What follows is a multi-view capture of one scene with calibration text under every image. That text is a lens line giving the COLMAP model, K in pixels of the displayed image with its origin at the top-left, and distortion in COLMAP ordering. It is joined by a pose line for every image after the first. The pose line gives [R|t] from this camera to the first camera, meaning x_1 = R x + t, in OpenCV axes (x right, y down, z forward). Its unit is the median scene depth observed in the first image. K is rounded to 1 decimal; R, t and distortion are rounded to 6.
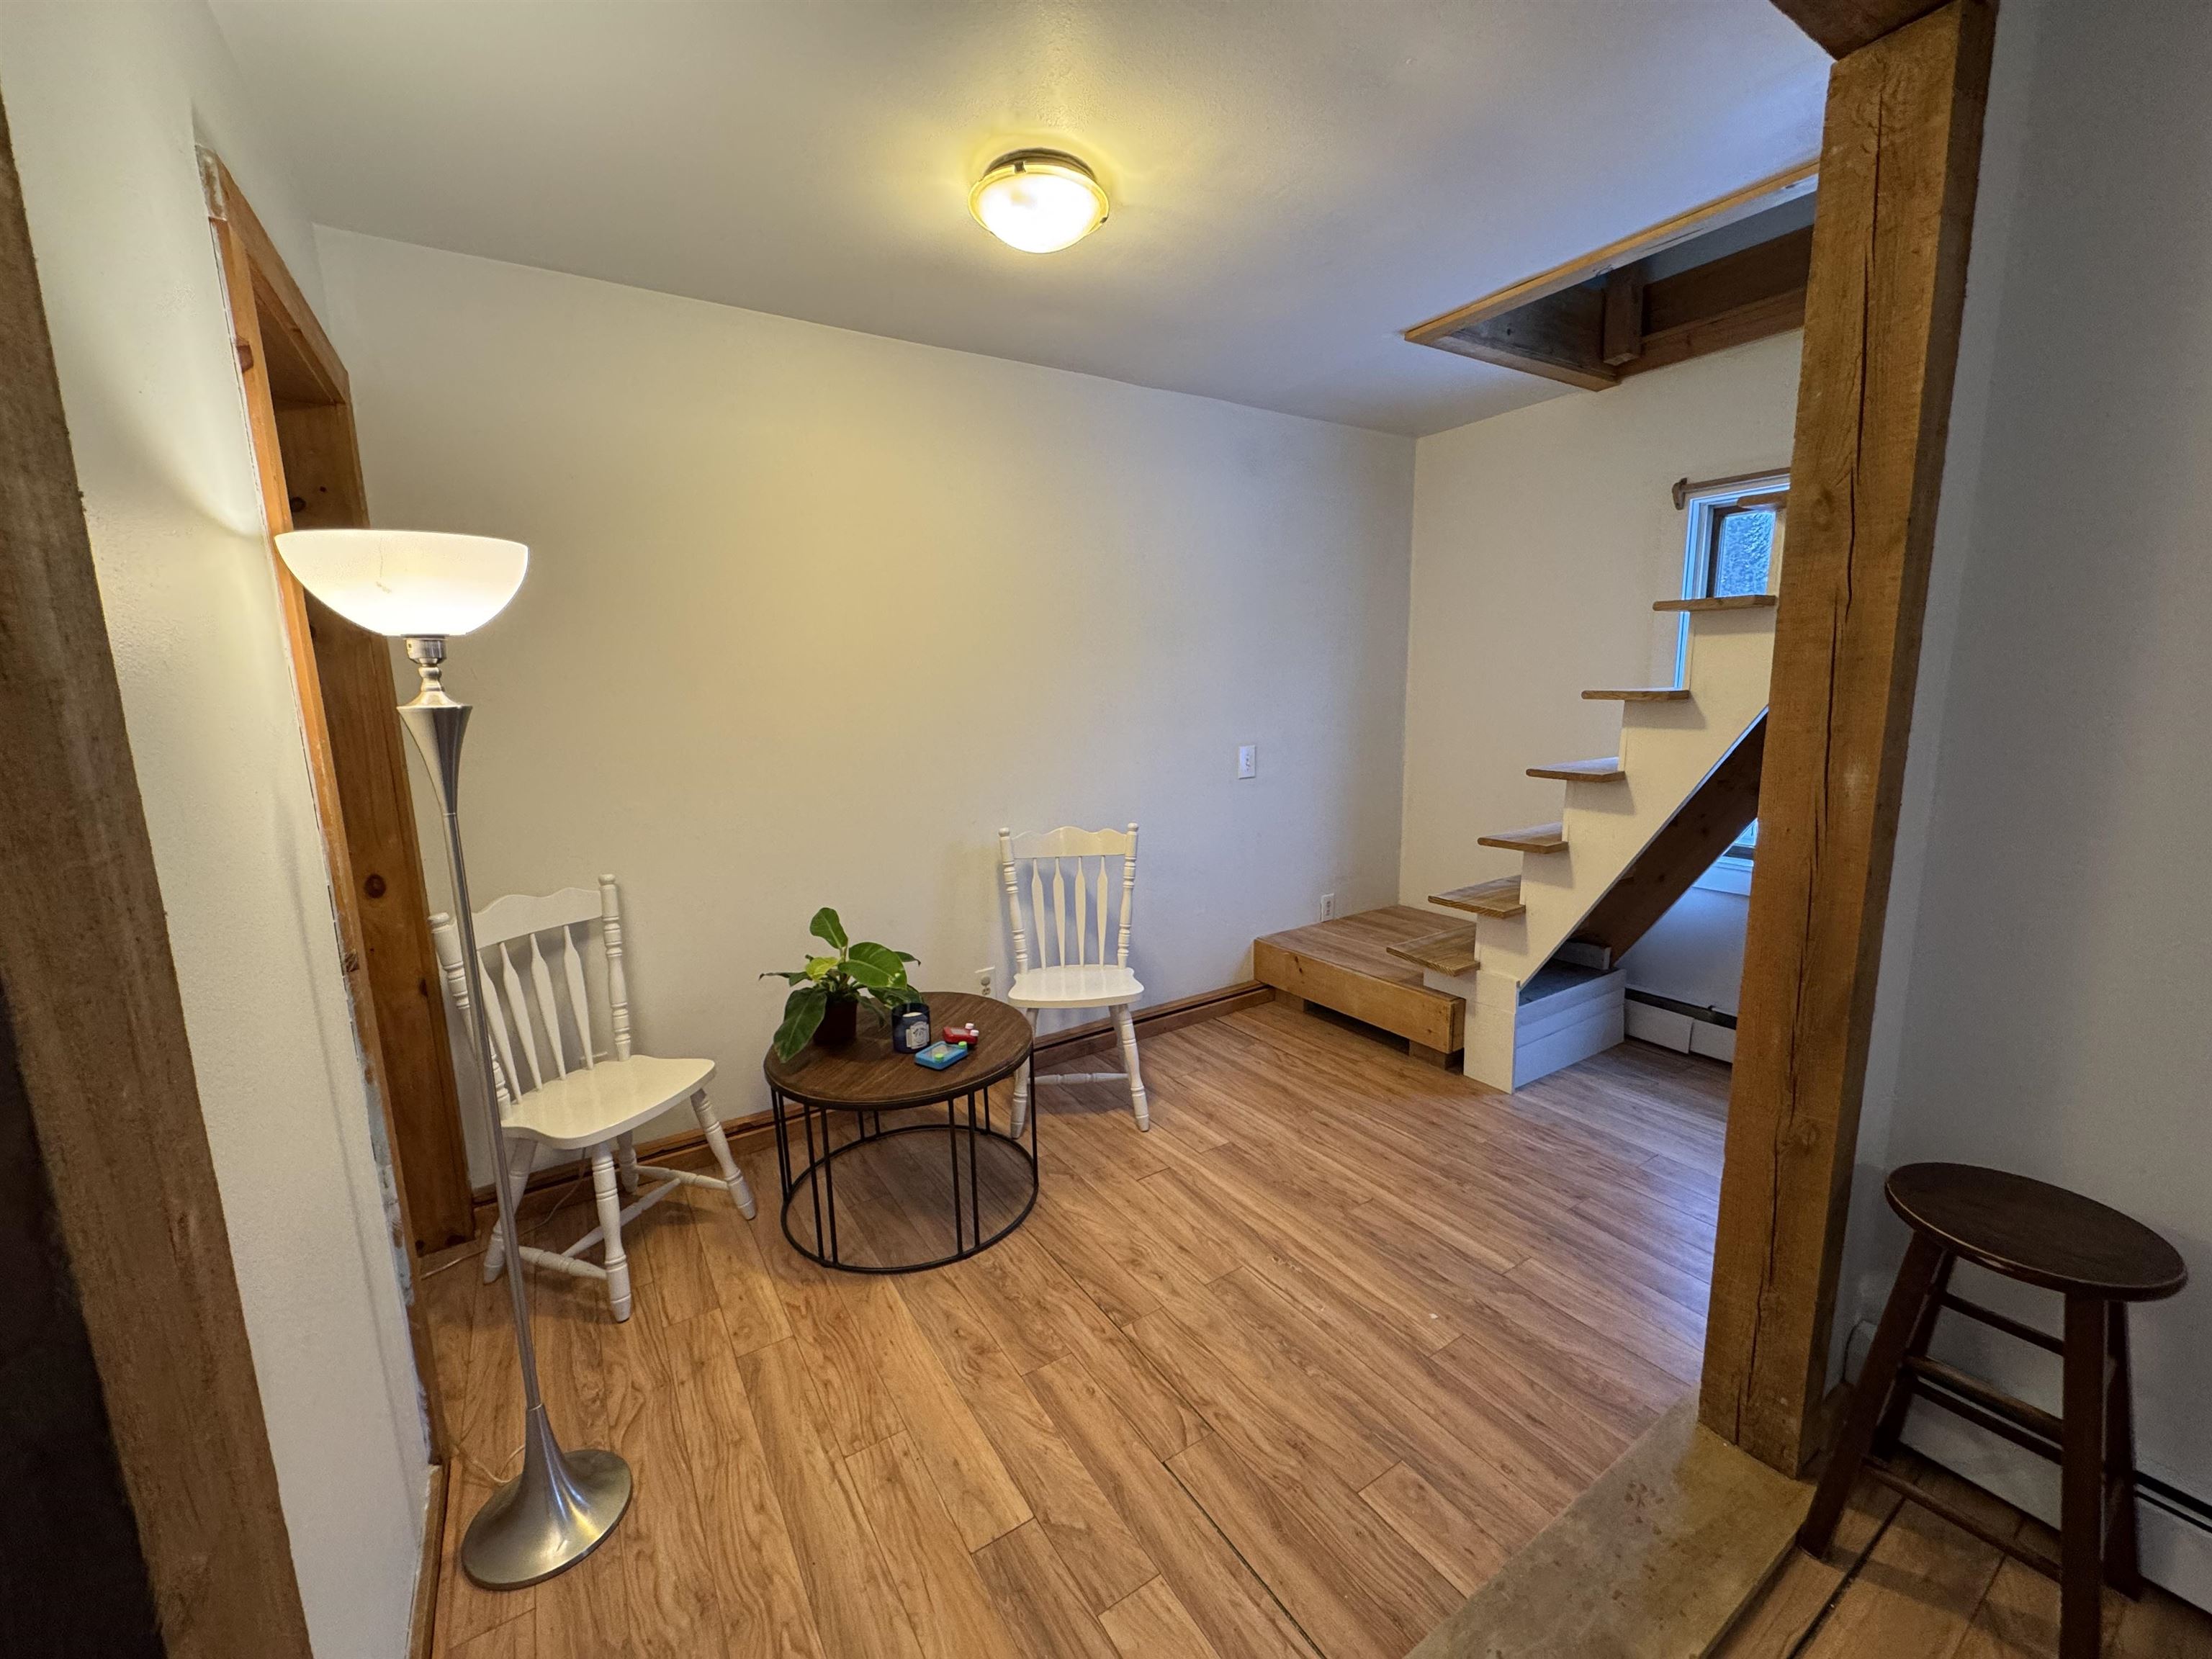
lens RADIAL K [[881.3, 0, 1106.8], [0, 881.3, 828.8], [0, 0, 1]] dist [-0.001712, -0.000102]
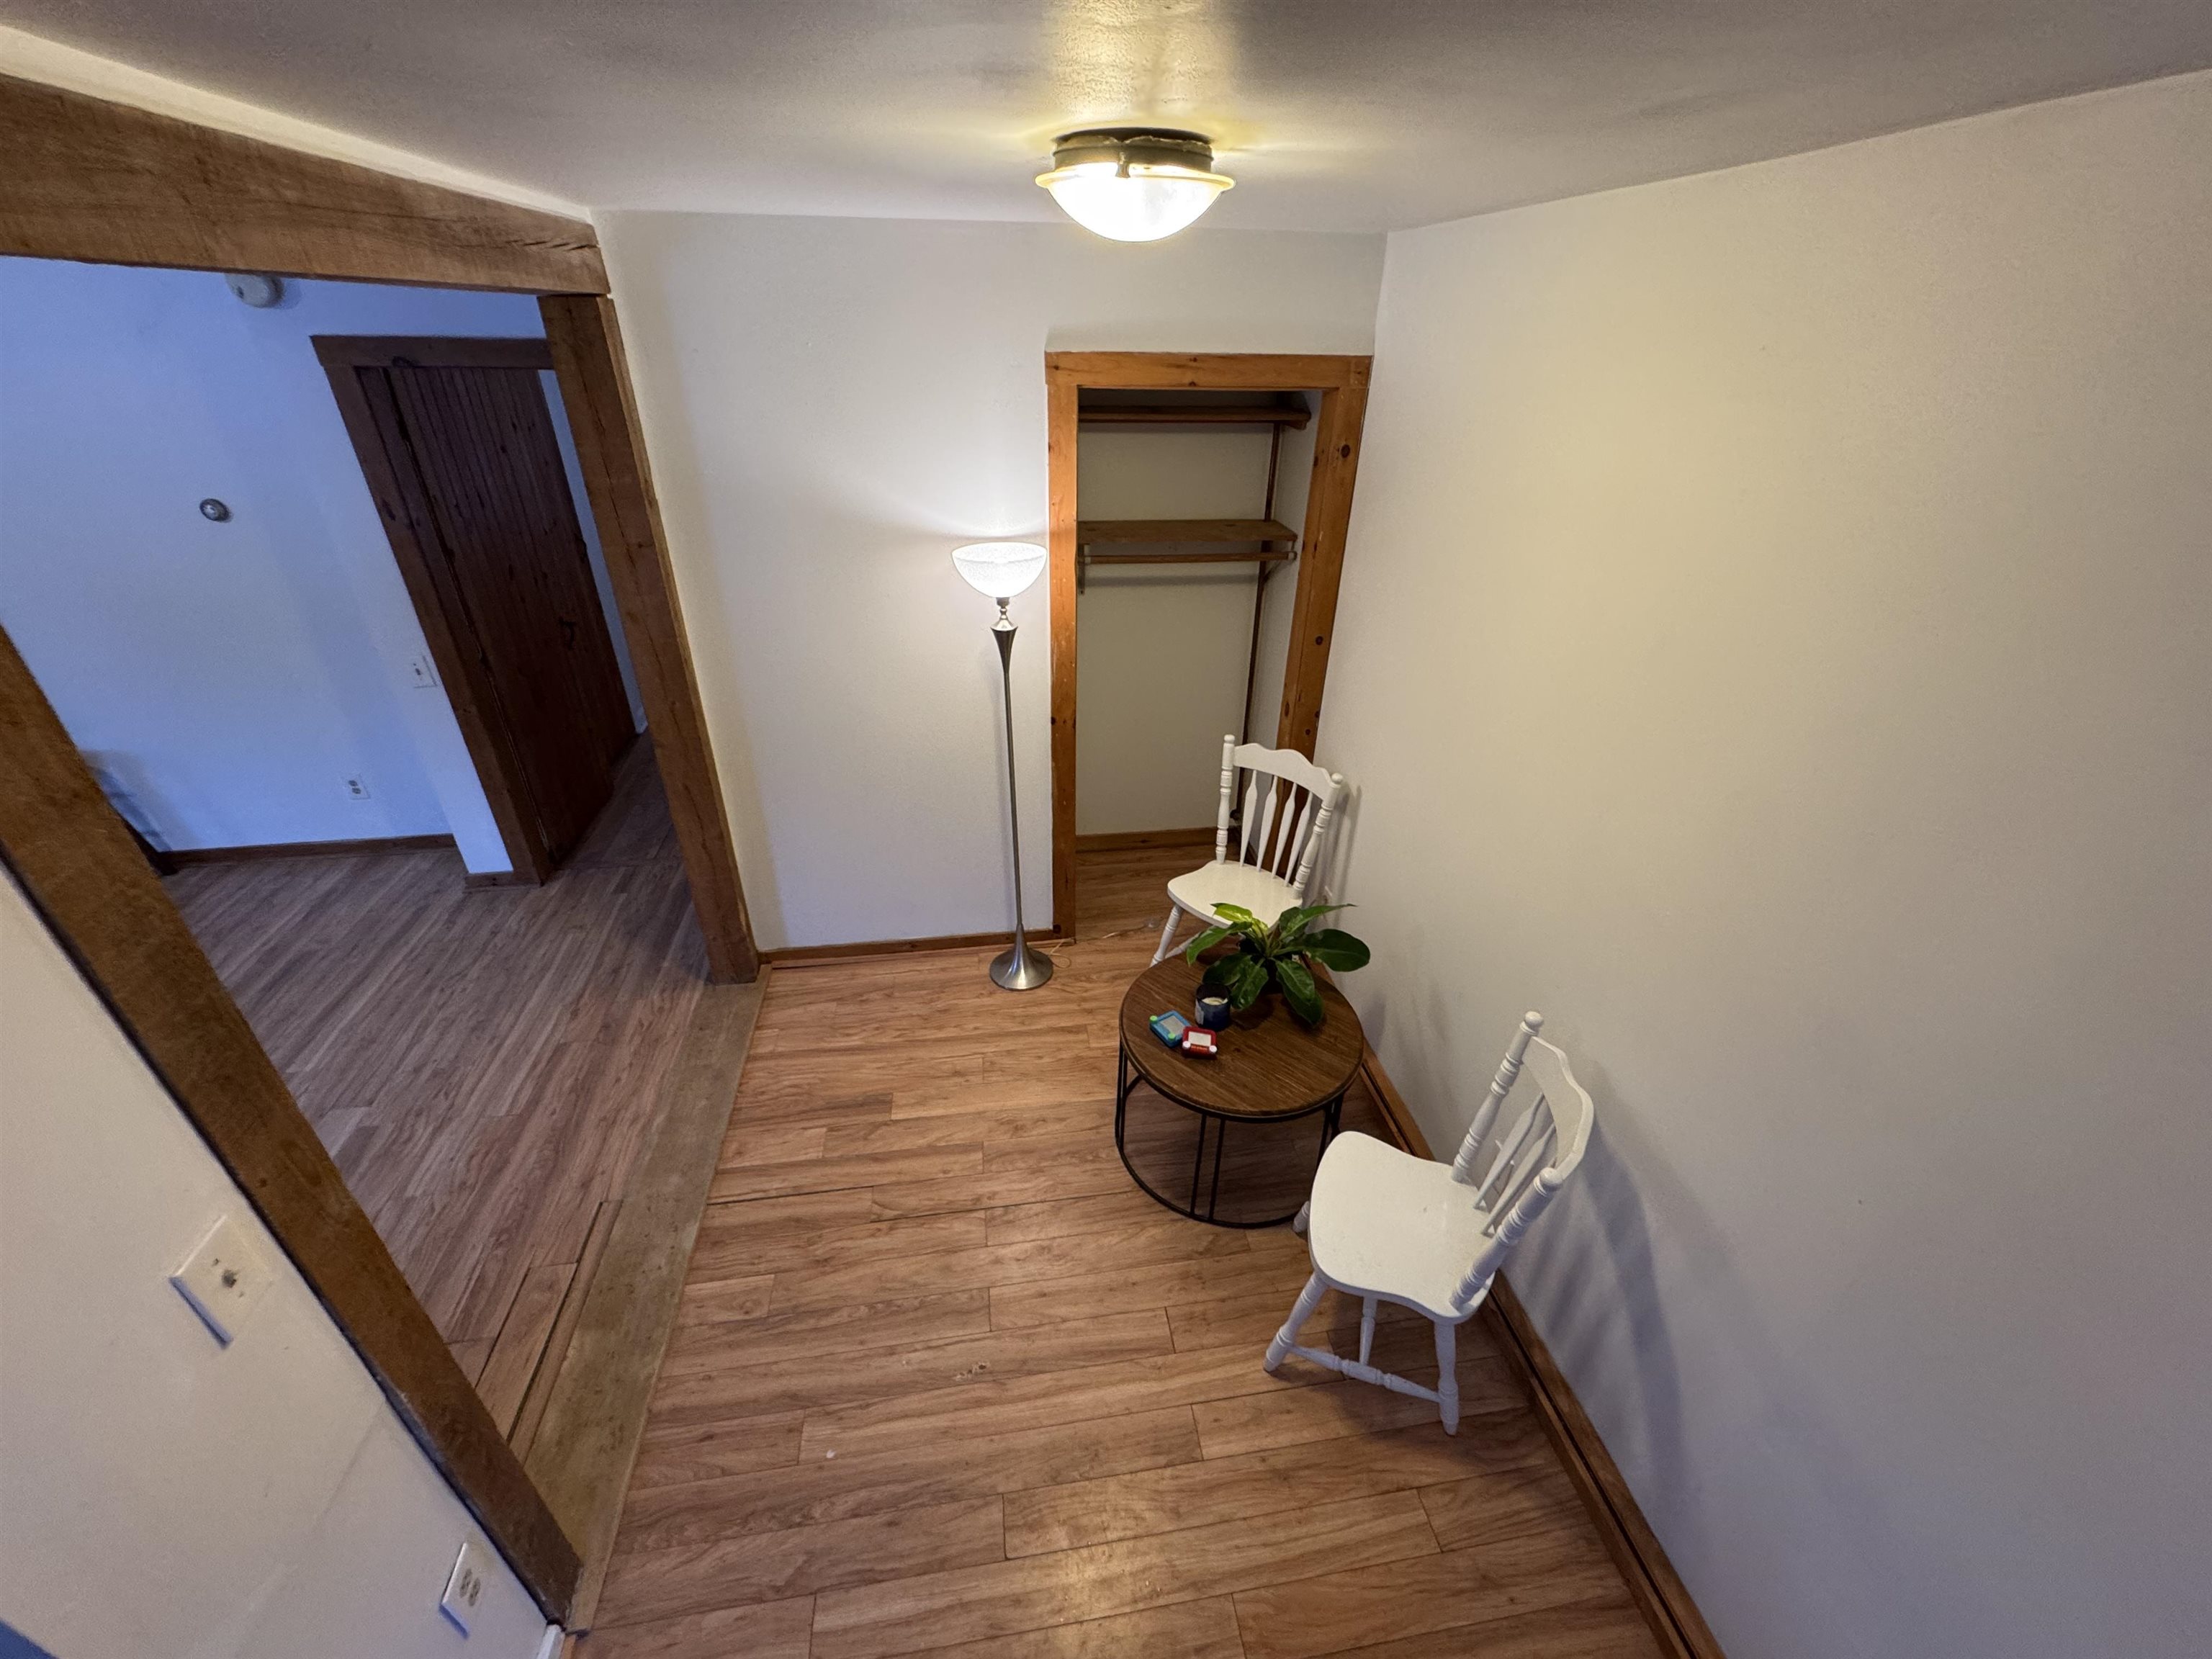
lens RADIAL K [[881.3, 0, 1106.8], [0, 881.3, 828.8], [0, 0, 1]] dist [-0.001712, -0.000102]
pose [[-0.413710, 0.467379, -0.781282, 0.634079], [-0.156340, 0.808945, 0.566714, -0.601293], [0.896885, 0.356601, -0.261599, 1.178400]]
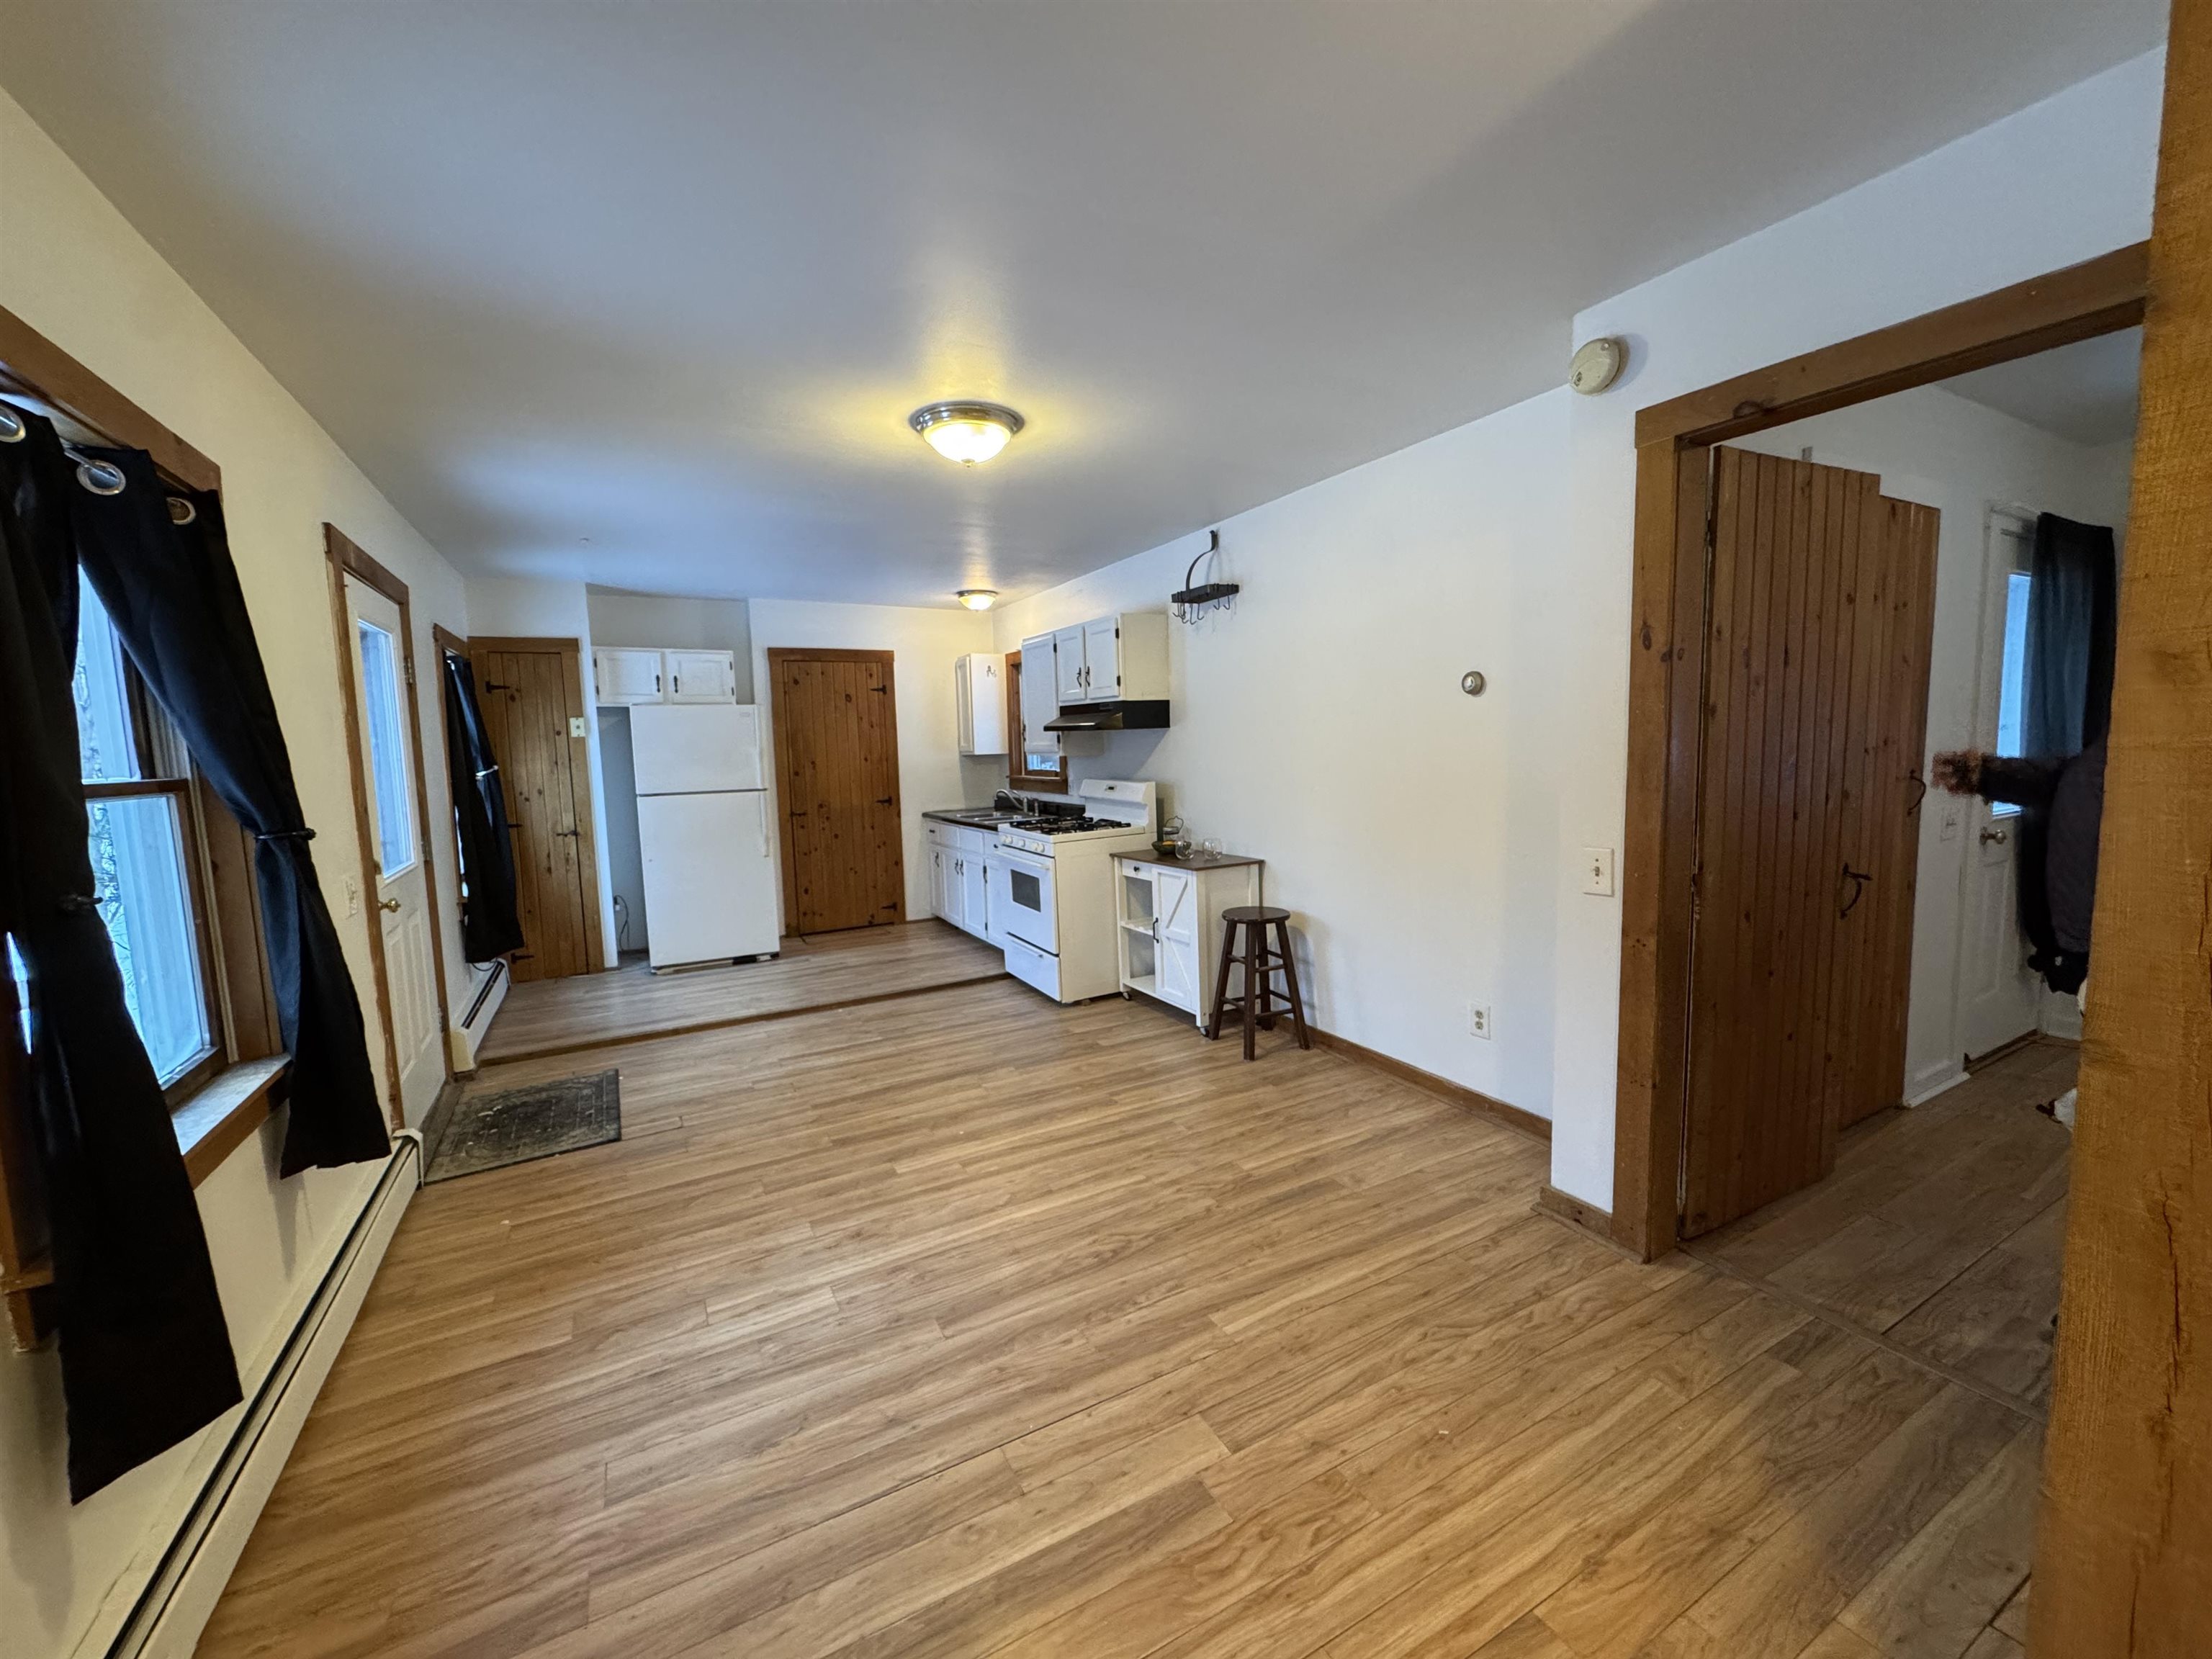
lens RADIAL K [[881.3, 0, 1106.8], [0, 881.3, 828.8], [0, 0, 1]] dist [-0.001712, -0.000102]
pose [[-0.995178, 0.041211, 0.089010, 0.274585], [0.063304, 0.963017, 0.261900, -0.105978], [-0.074925, 0.266272, -0.960982, 0.616044]]
